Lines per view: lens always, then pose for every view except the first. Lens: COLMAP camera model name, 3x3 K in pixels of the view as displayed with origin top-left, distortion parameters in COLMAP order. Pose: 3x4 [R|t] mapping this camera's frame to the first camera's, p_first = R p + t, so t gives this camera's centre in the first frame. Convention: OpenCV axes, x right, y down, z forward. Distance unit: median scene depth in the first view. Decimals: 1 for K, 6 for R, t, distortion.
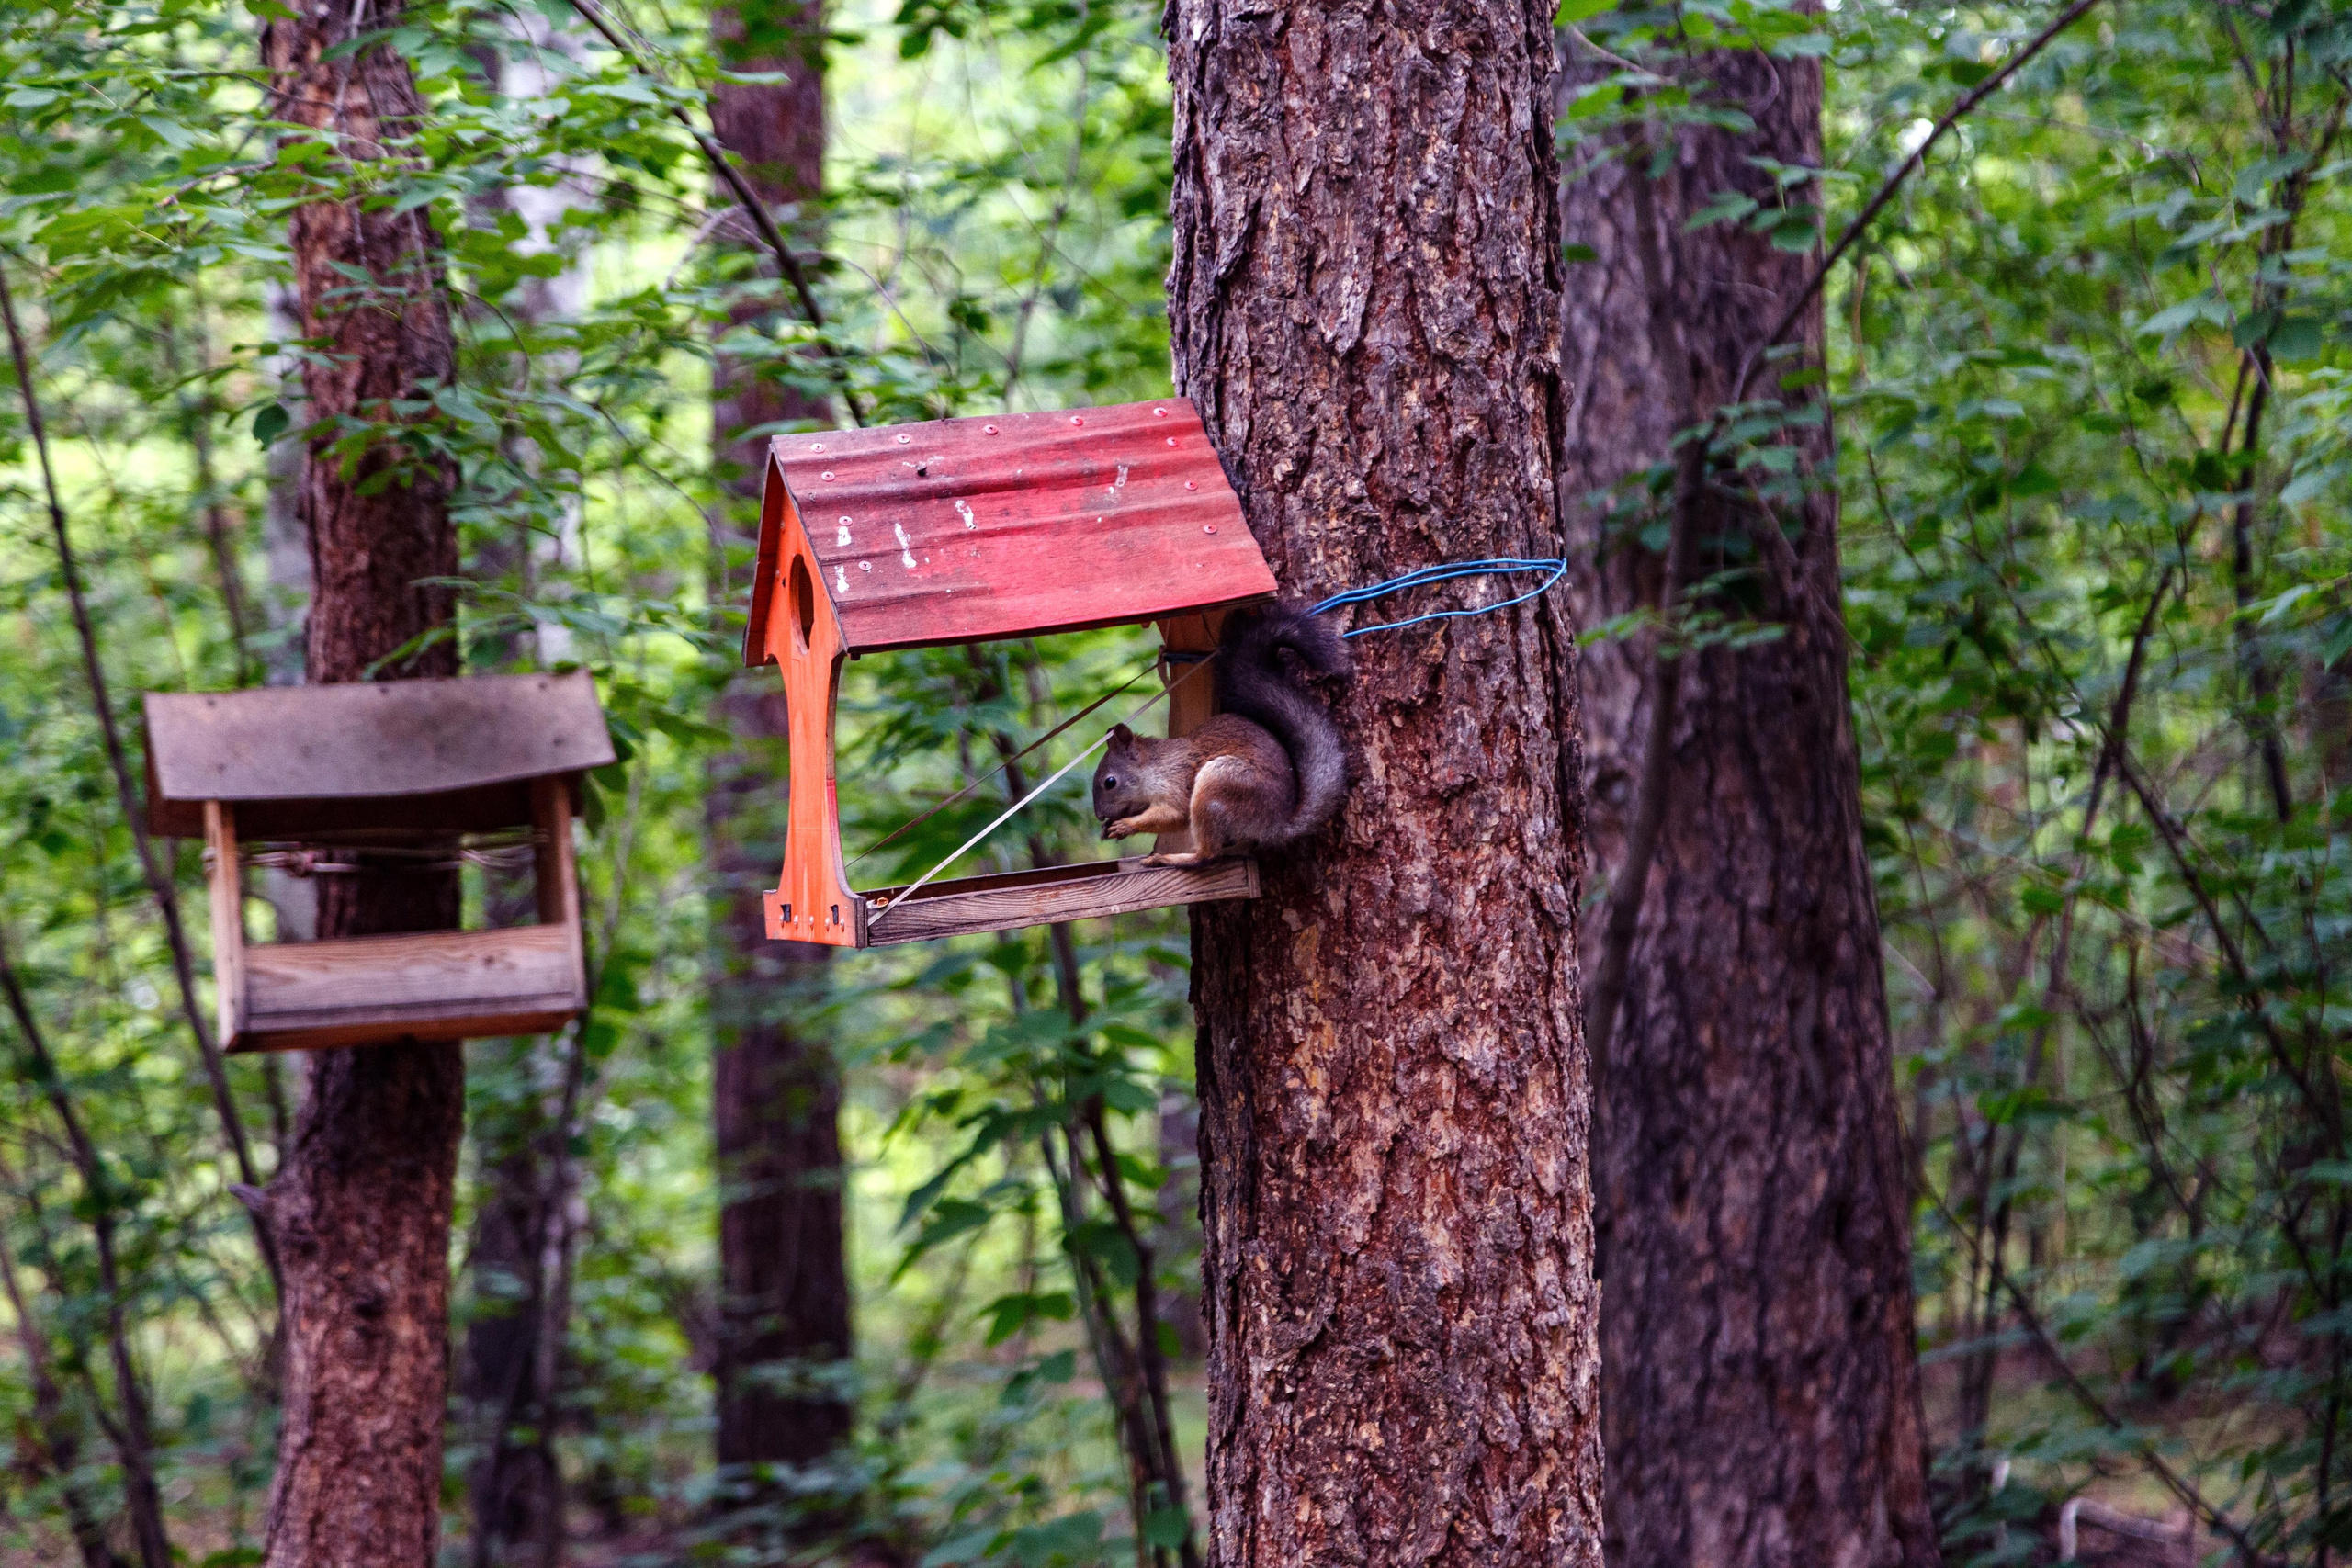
lens RADIAL K [[6767.8, 0, 1050.2], [0, 6767.8, 786.2], [0, 0, 1]] dist [0.012767, -0.502913]
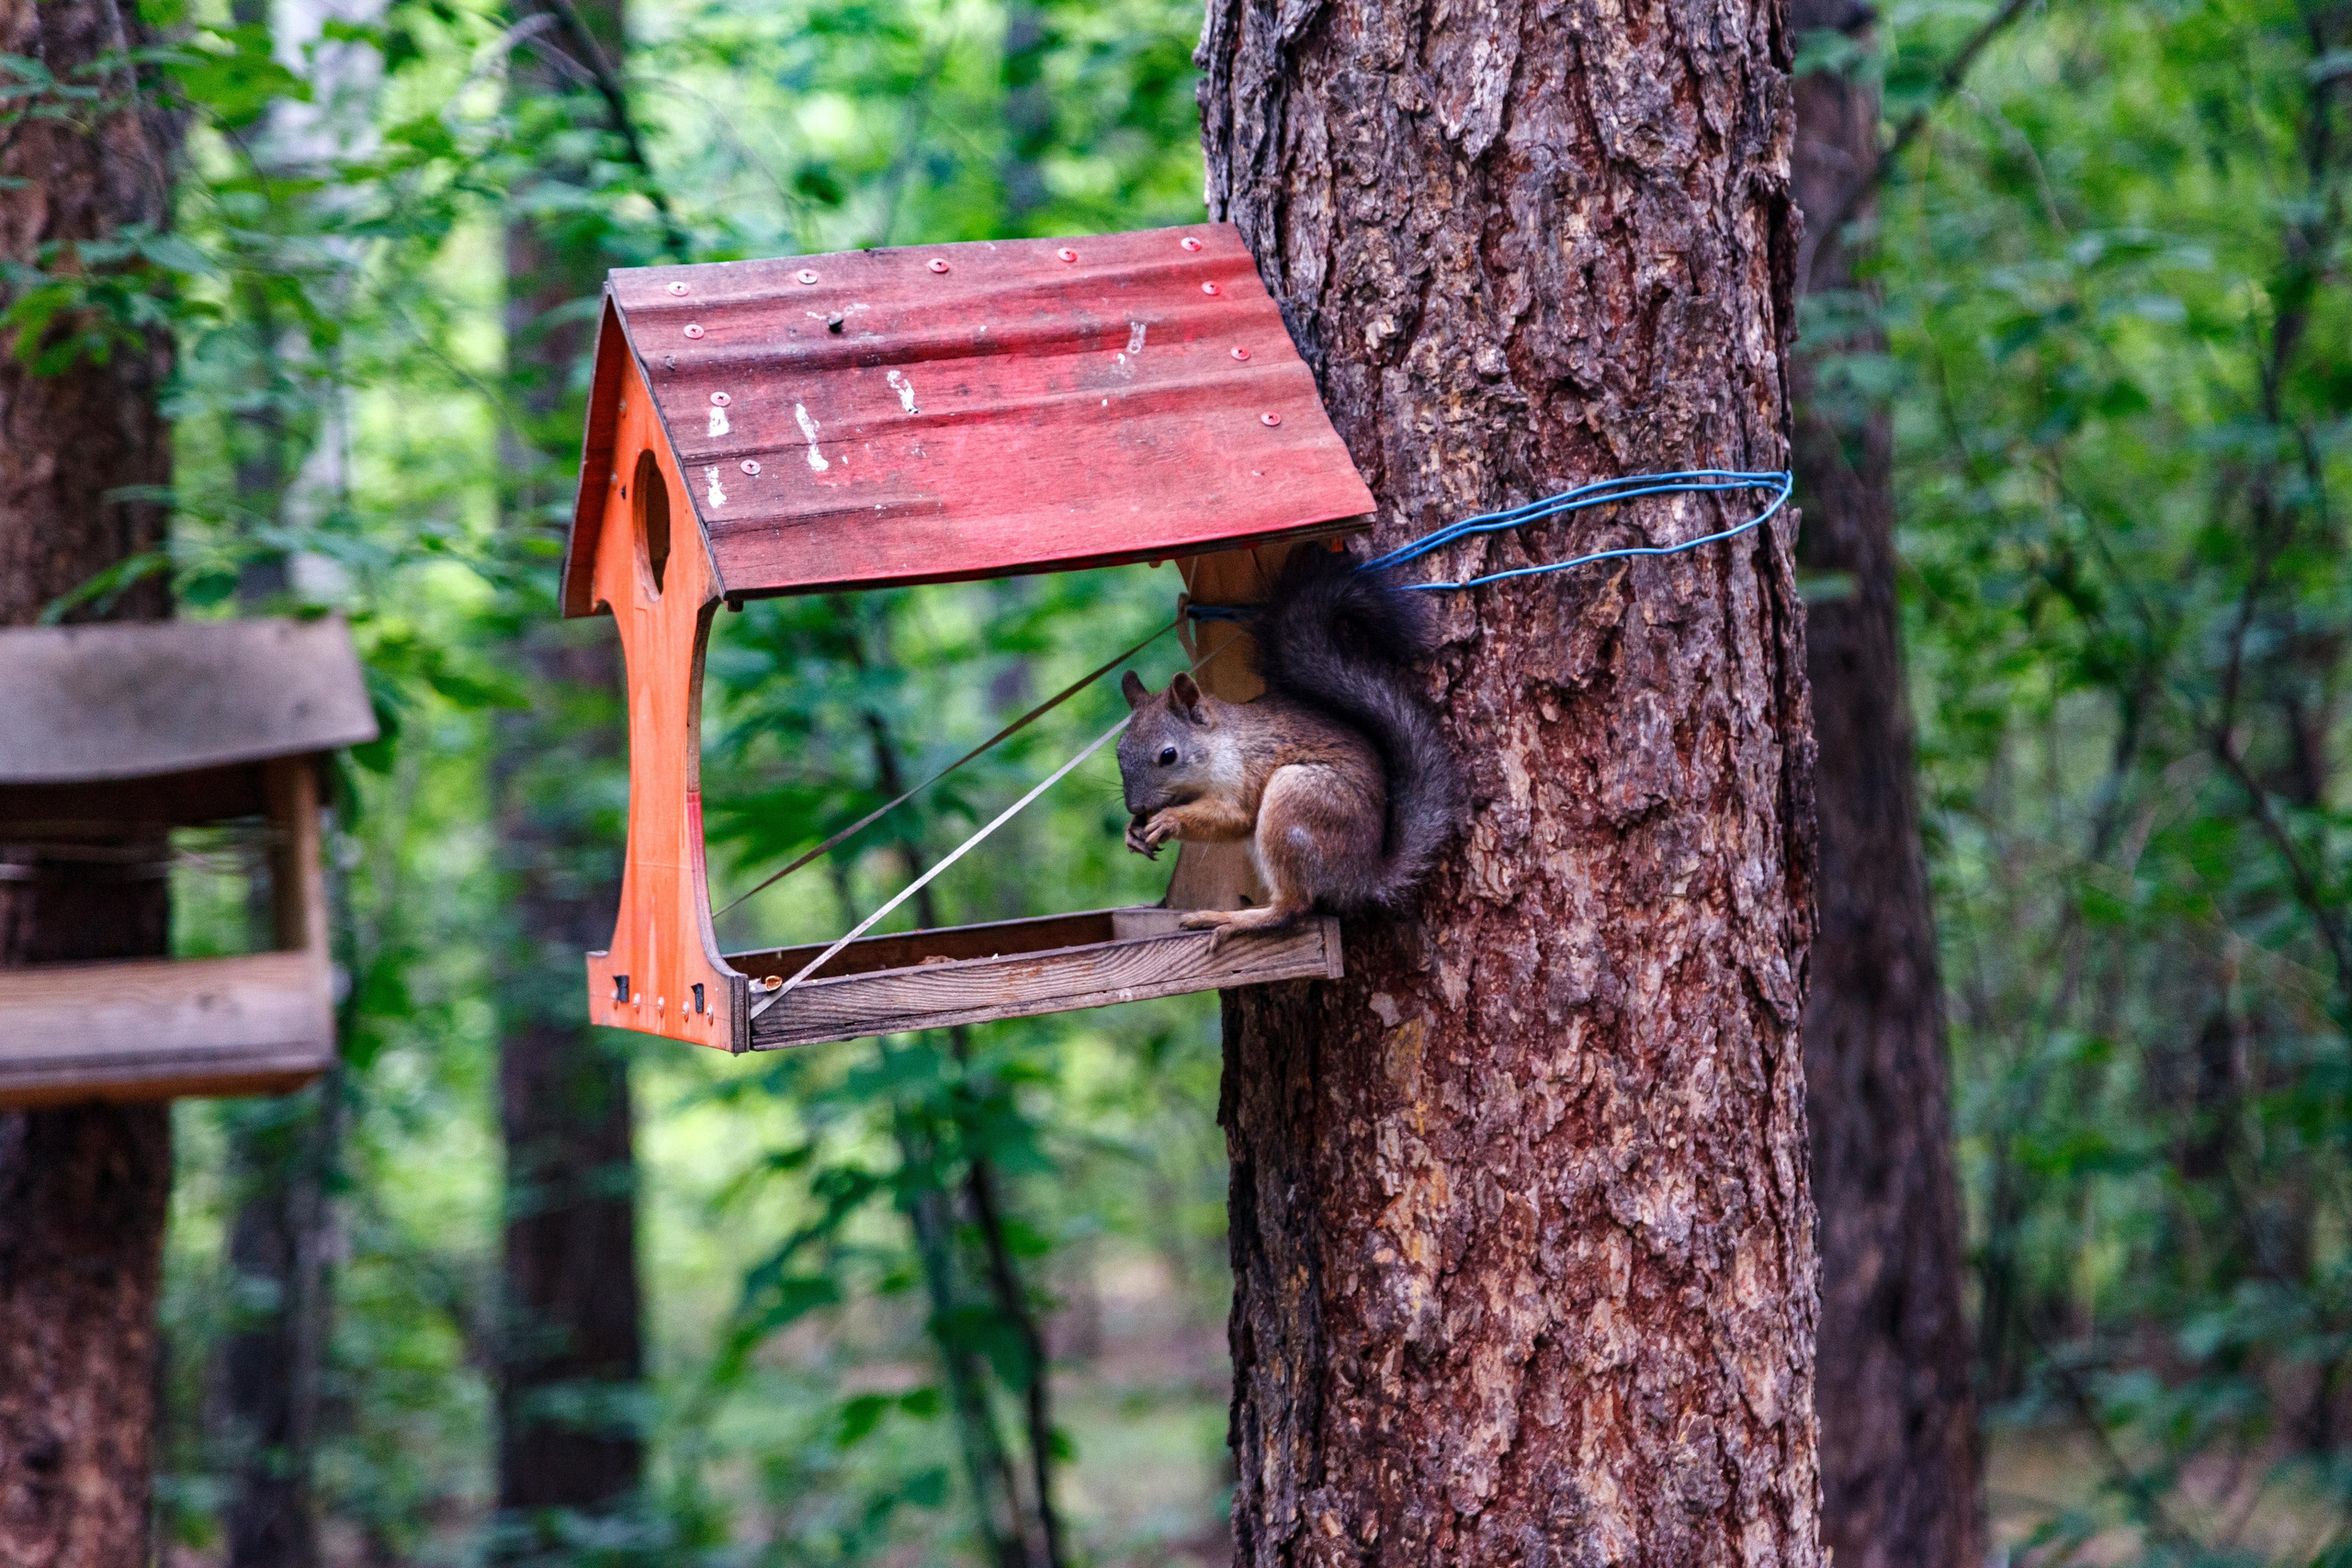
lens RADIAL K [[6767.8, 0, 1050.2], [0, 6767.8, 786.2], [0, 0, 1]] dist [0.012767, -0.502913]
pose [[0.999428, 0.010952, 0.032010, -0.018636], [-0.011232, 0.999900, 0.008608, -0.007531], [-0.031912, -0.008963, 0.999450, 0.337655]]
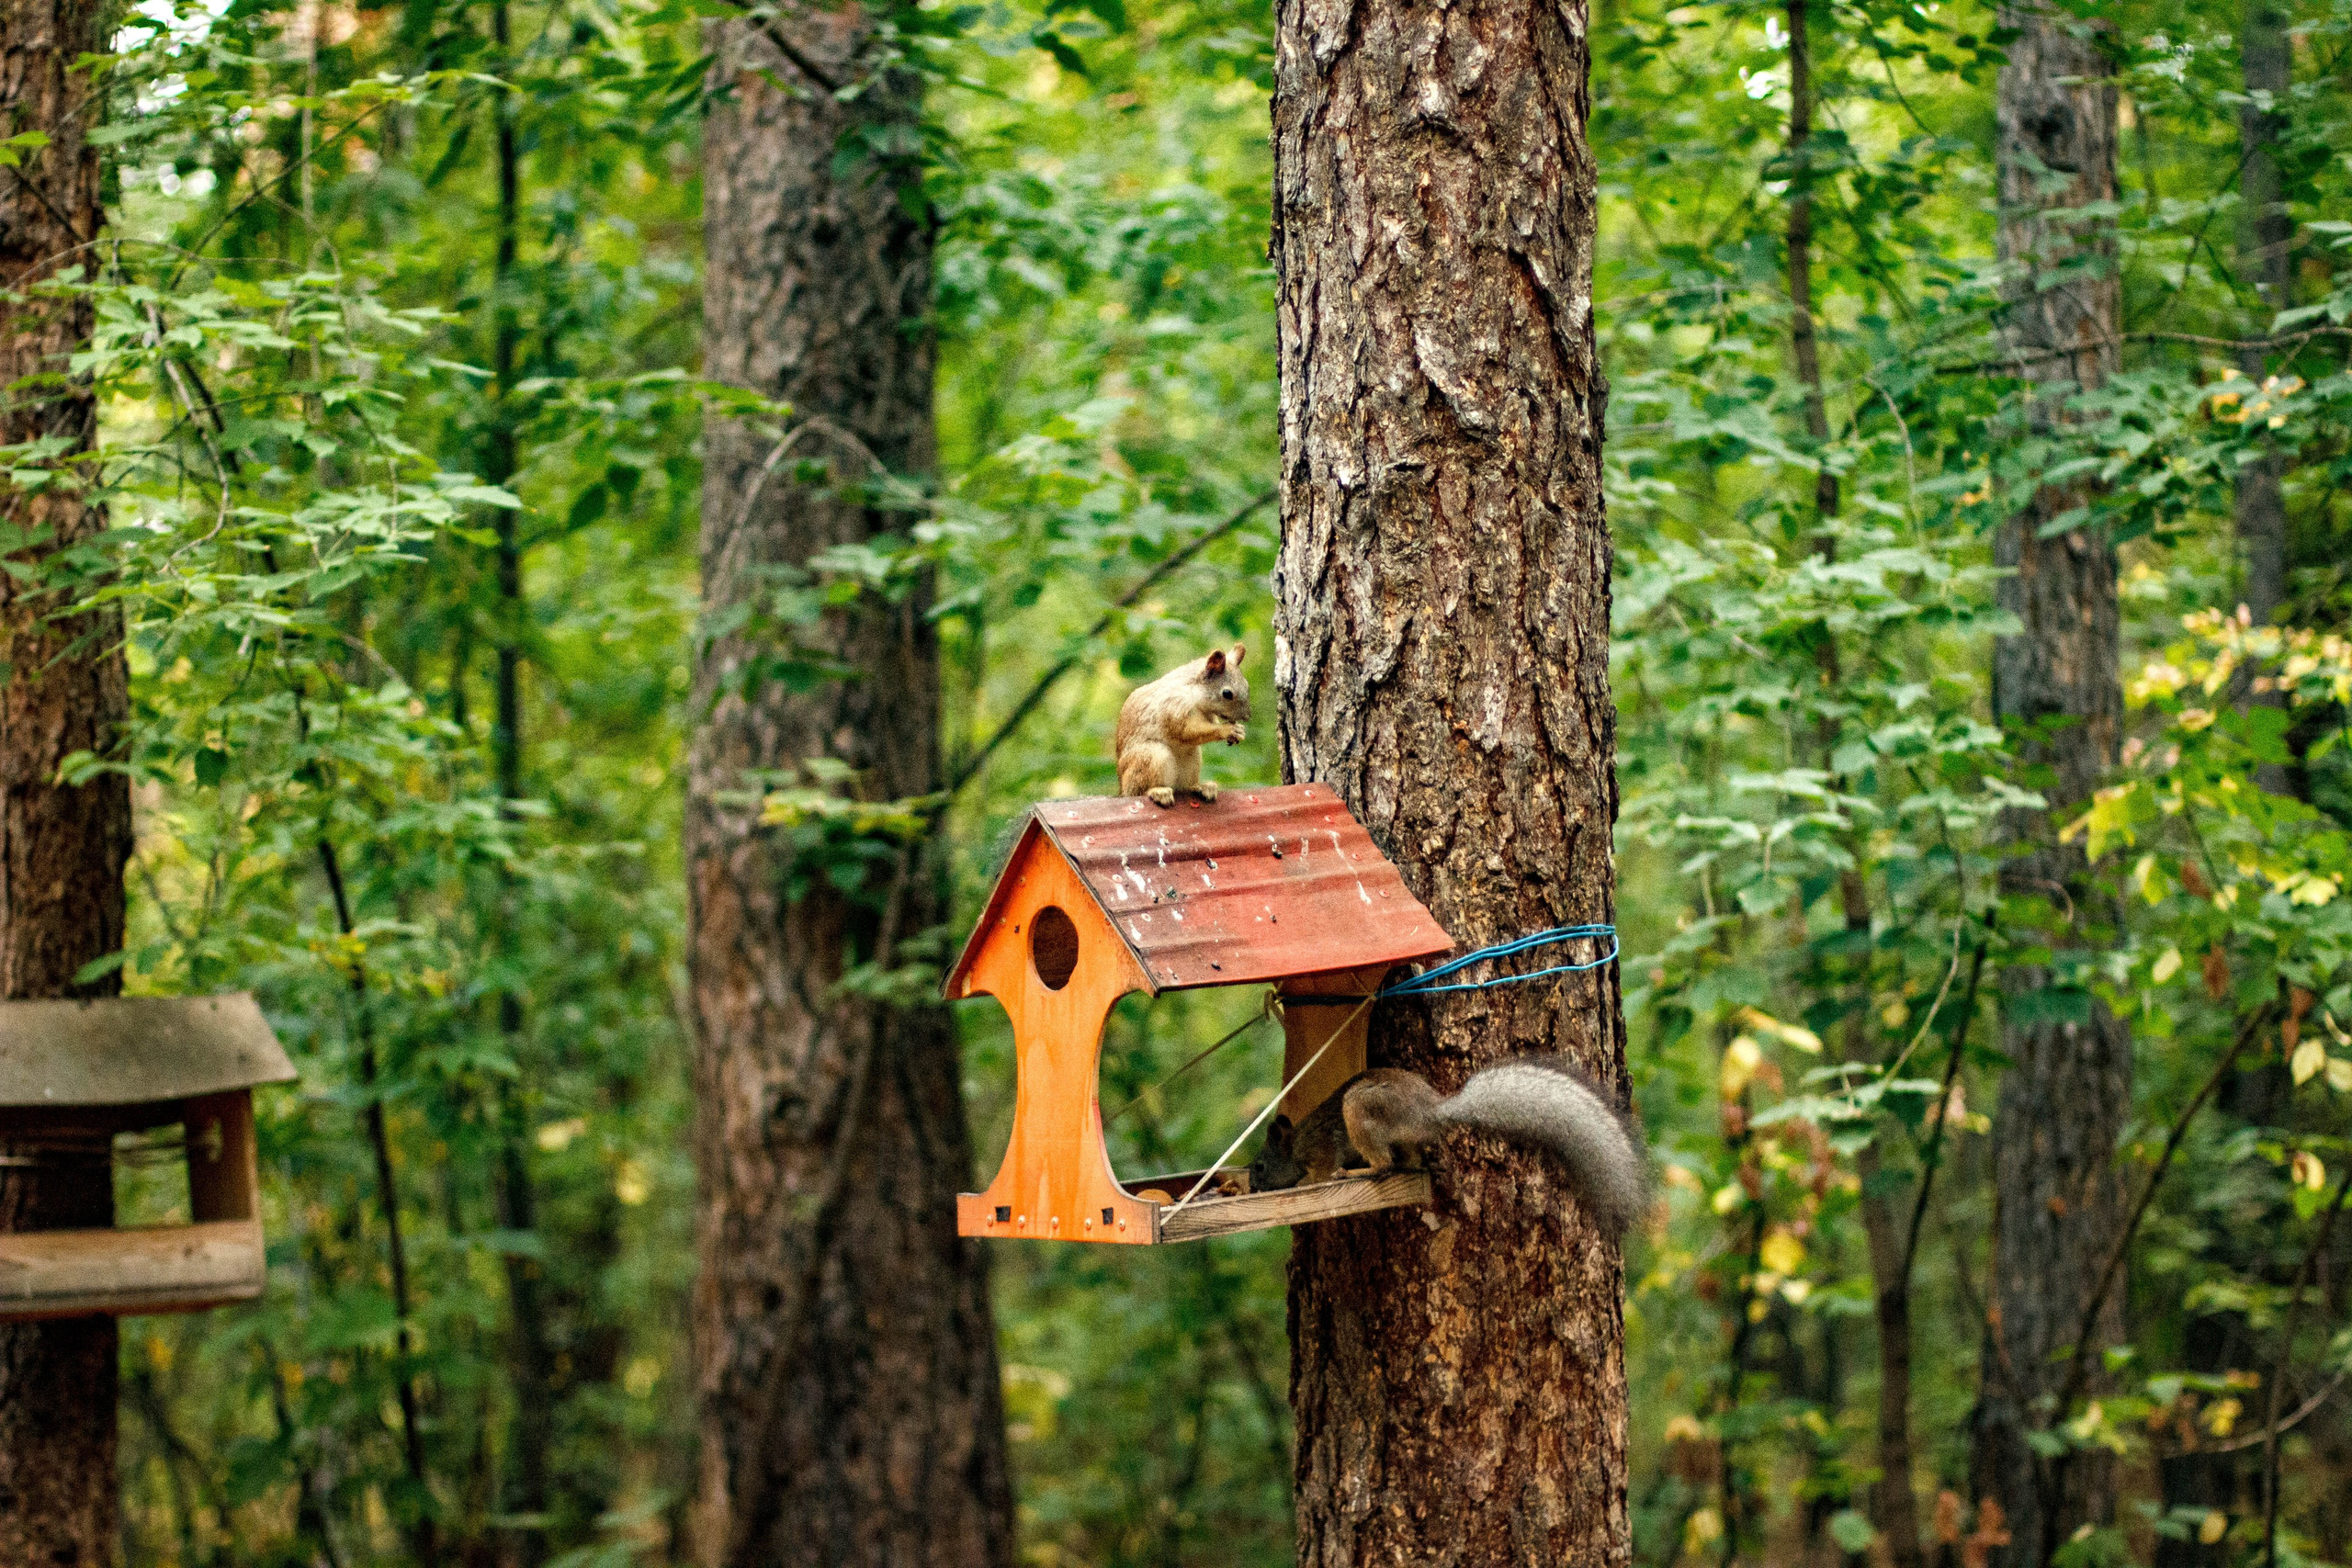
lens RADIAL K [[5556.3, 0, 1177.2], [0, 5556.3, 784.7], [0, 0, 1]] dist [-0.153426, 0.342750]
pose [[0.930640, 0.038468, 0.363909, -0.365530], [-0.016964, 0.997925, -0.062105, 0.004410], [-0.365543, 0.051624, 0.929362, 0.102337]]
